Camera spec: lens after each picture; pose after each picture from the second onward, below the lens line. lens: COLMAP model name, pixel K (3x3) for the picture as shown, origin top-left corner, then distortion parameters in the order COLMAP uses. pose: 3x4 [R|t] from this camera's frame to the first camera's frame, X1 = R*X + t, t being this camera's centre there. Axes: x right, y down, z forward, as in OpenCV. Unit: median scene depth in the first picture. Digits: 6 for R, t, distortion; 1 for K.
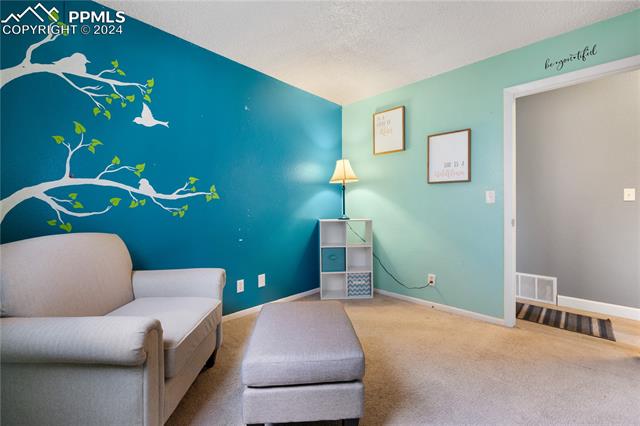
lens RADIAL K [[270.9, 0, 320.2], [0, 270.9, 212.1], [0, 0, 1]] dist [0.000194, -0.000629]
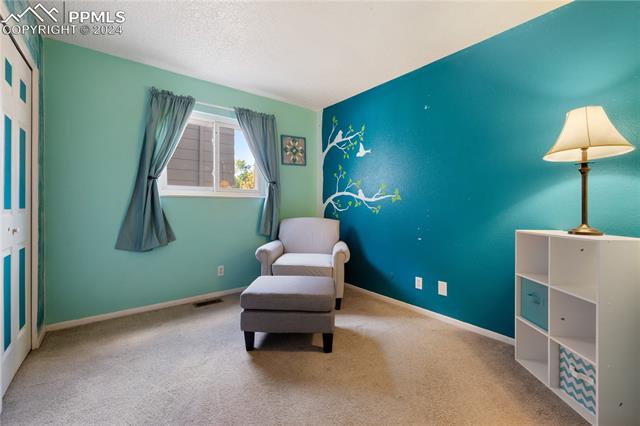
lens RADIAL K [[270.9, 0, 320.4], [0, 270.9, 206.5], [0, 0, 1]] dist [0.000194, -0.000629]
pose [[-0.127009, 0.016288, -0.991768, 1.017793], [-0.008472, 0.999811, 0.017505, -0.046226], [0.991865, 0.010625, -0.126847, 0.985940]]
